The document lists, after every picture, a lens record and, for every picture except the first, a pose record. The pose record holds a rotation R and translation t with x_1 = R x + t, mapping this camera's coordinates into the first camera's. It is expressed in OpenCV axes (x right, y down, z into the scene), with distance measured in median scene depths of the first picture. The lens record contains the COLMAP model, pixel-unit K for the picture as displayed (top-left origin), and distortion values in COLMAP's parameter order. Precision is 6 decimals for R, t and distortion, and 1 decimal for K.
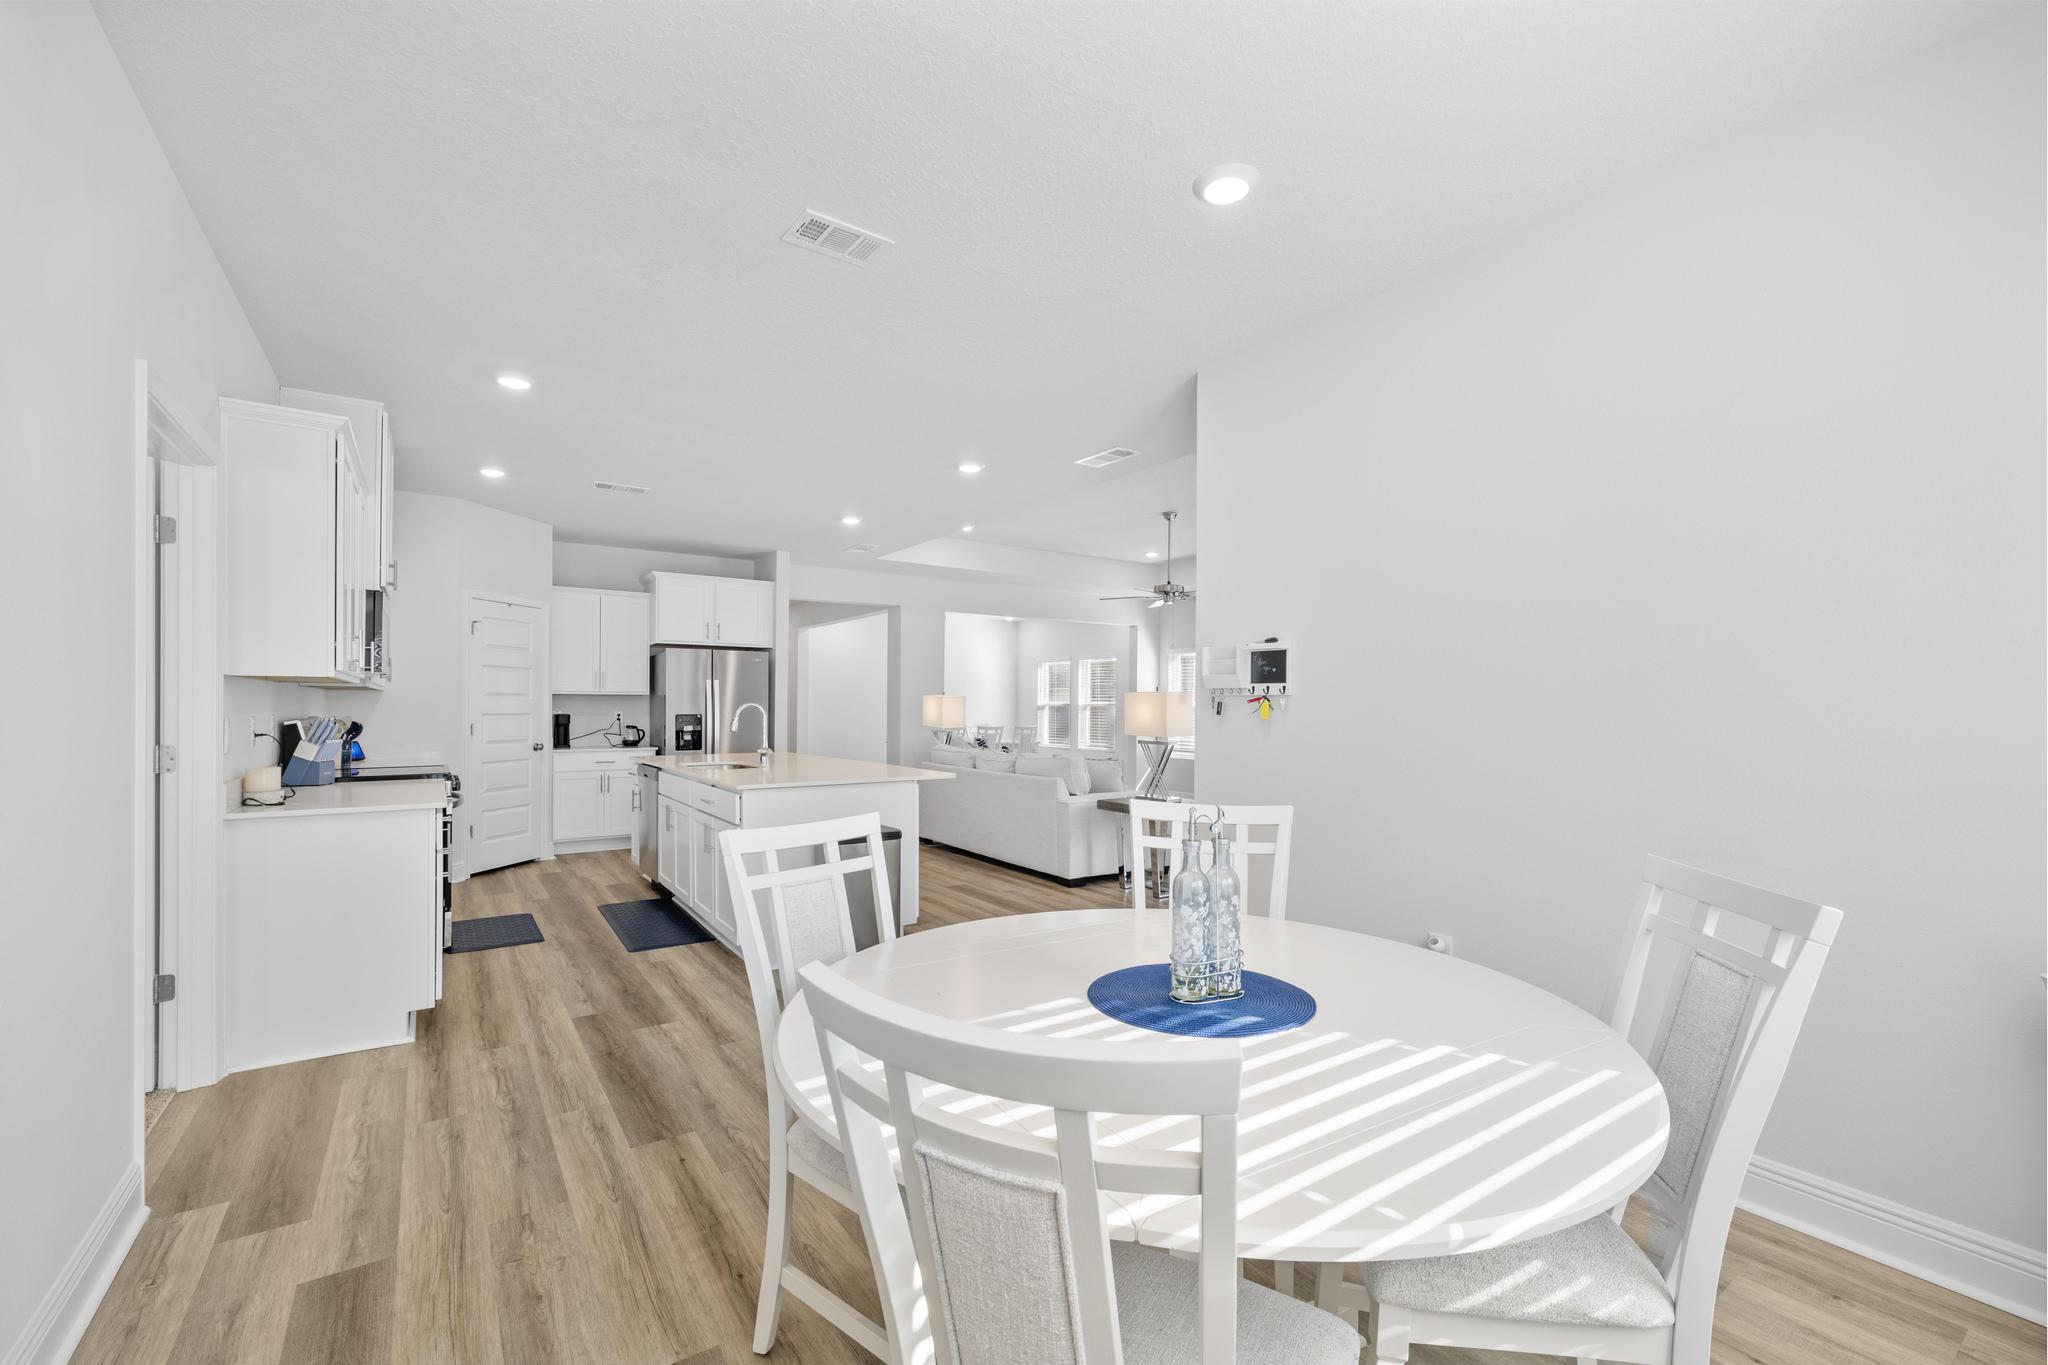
lens RADIAL K [[859.5, 0, 1018.9], [0, 859.5, 691.5], [0, 0, 1]] dist [0.004605, 0.000788]
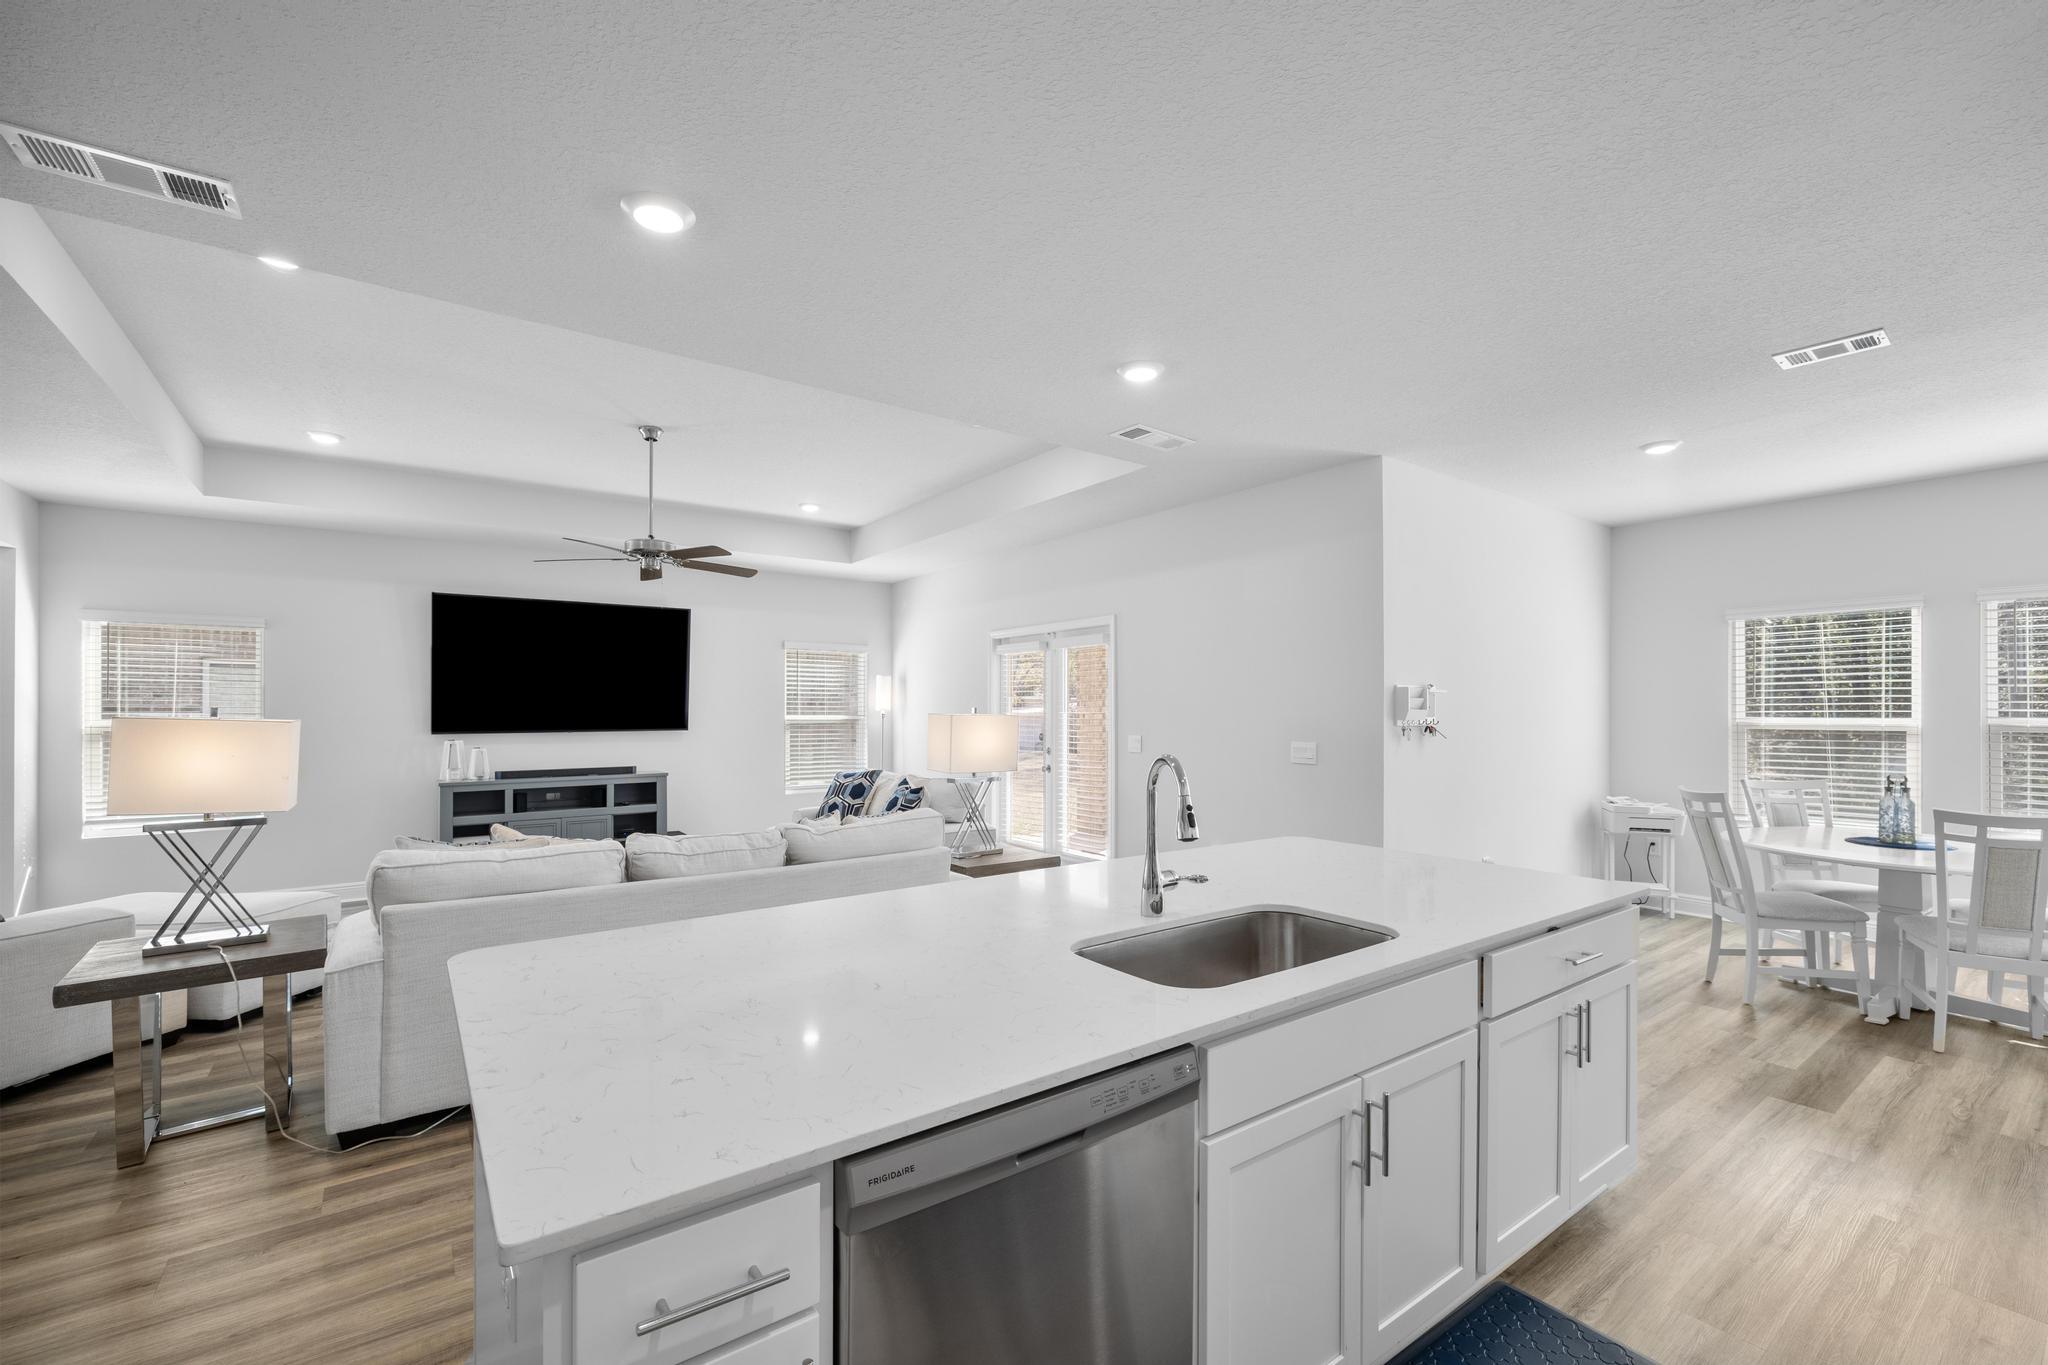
lens RADIAL K [[859.5, 0, 996.2], [0, 859.5, 708.2], [0, 0, 1]] dist [0.004605, 0.000788]
pose [[-0.031777, -0.000972, 0.999495, -0.603848], [-0.017723, 0.999843, 0.000409, -0.007845], [-0.999338, -0.017701, -0.031789, 0.971324]]
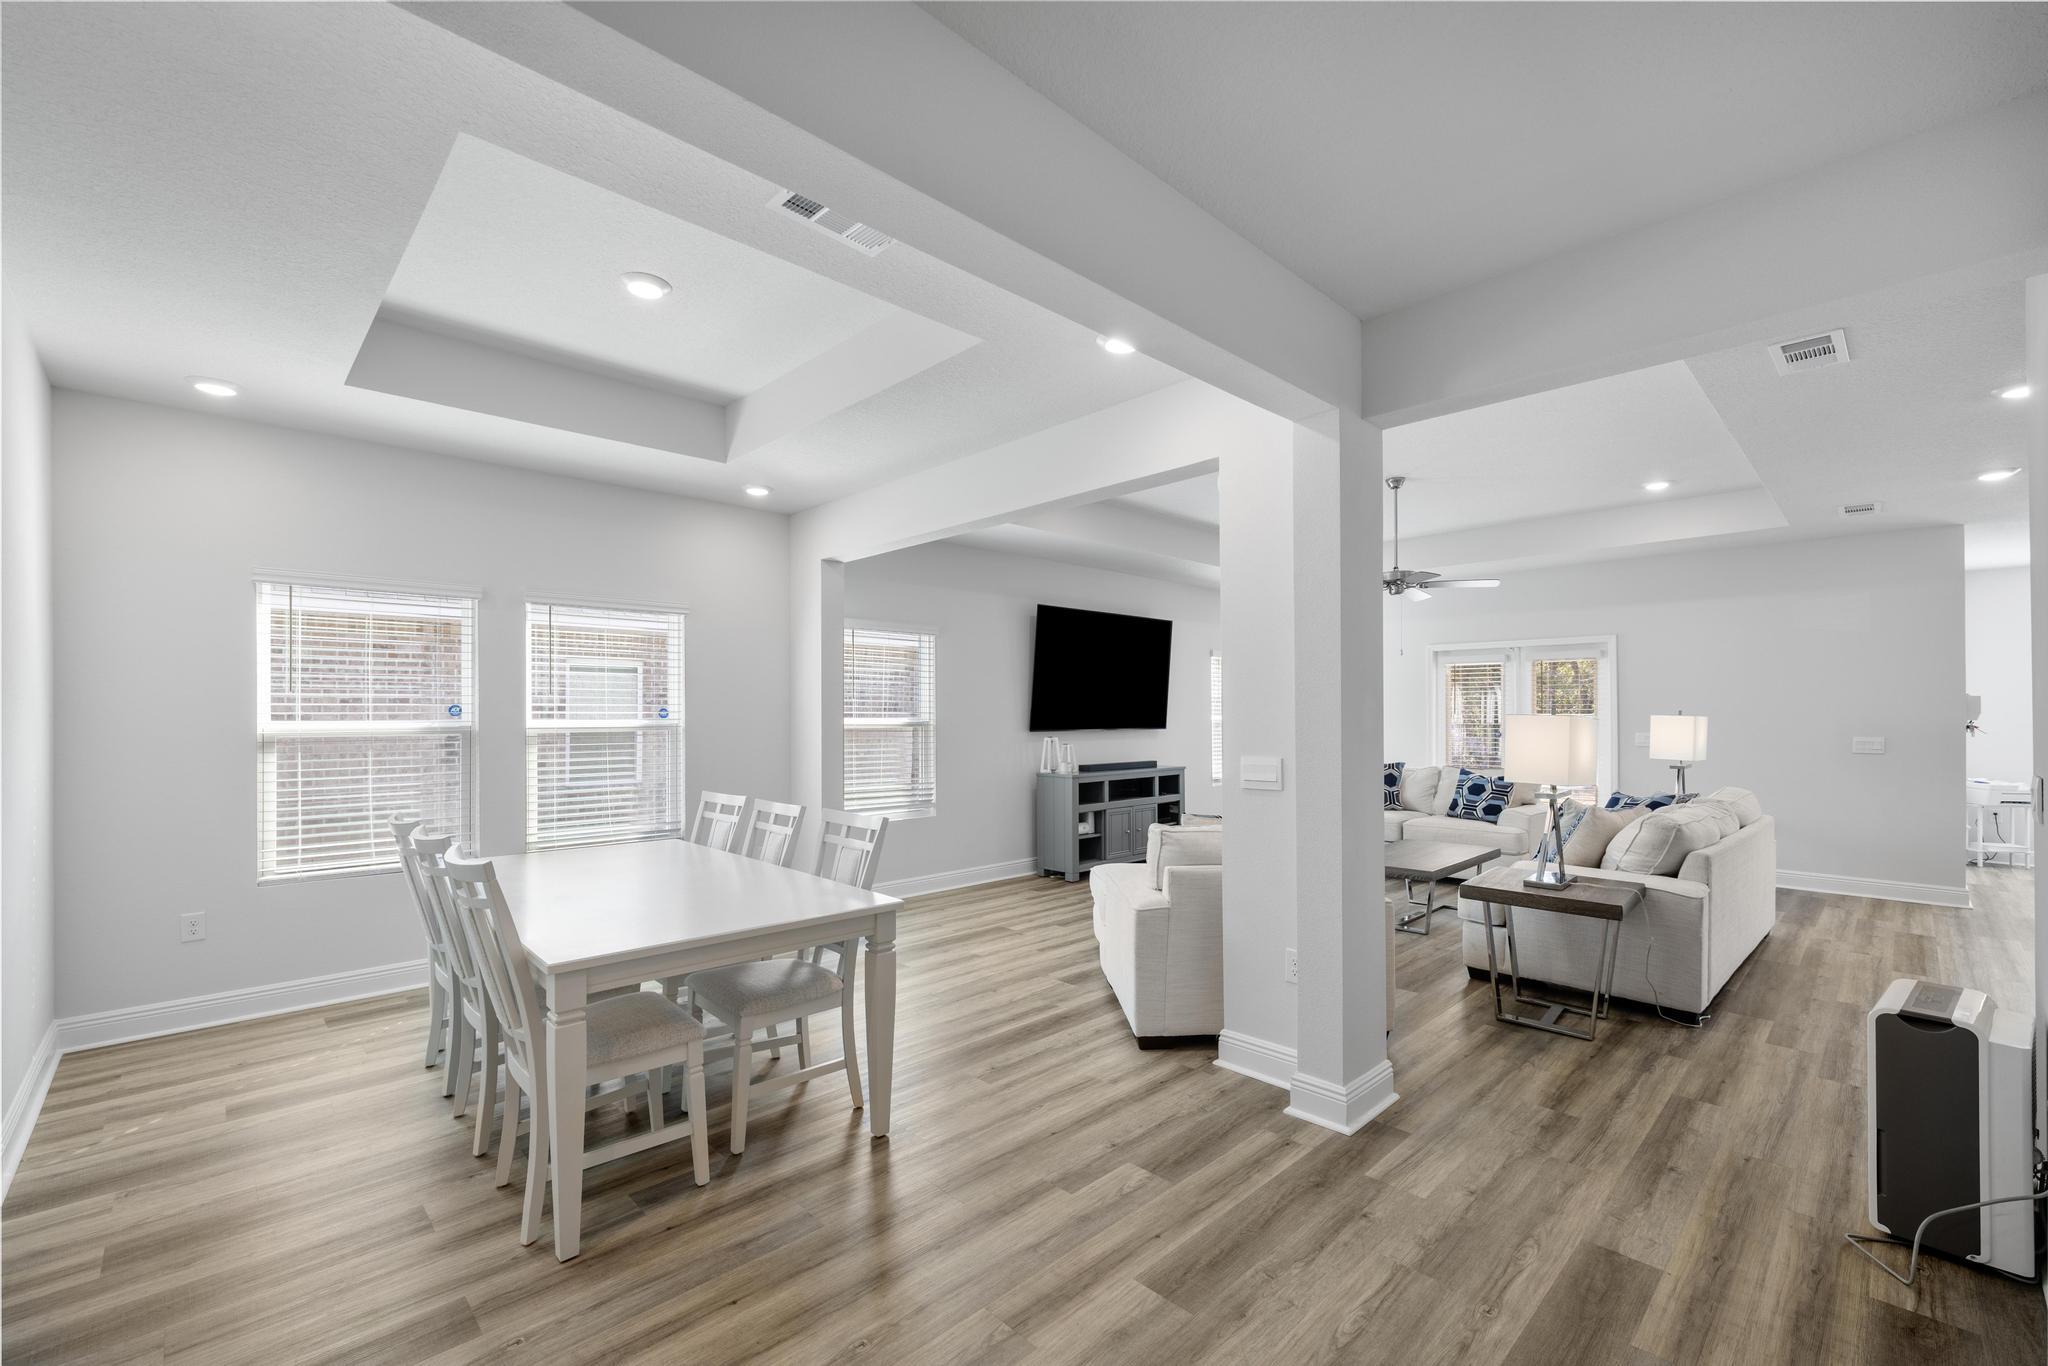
lens RADIAL K [[859.5, 0, 1014.0], [0, 859.5, 705.7], [0, 0, 1]] dist [0.004605, 0.000788]
pose [[-0.169032, 0.004092, 0.985602, -0.678328], [-0.021678, 0.999734, -0.007869, 0.011572], [-0.985372, -0.022696, -0.168898, 1.858095]]
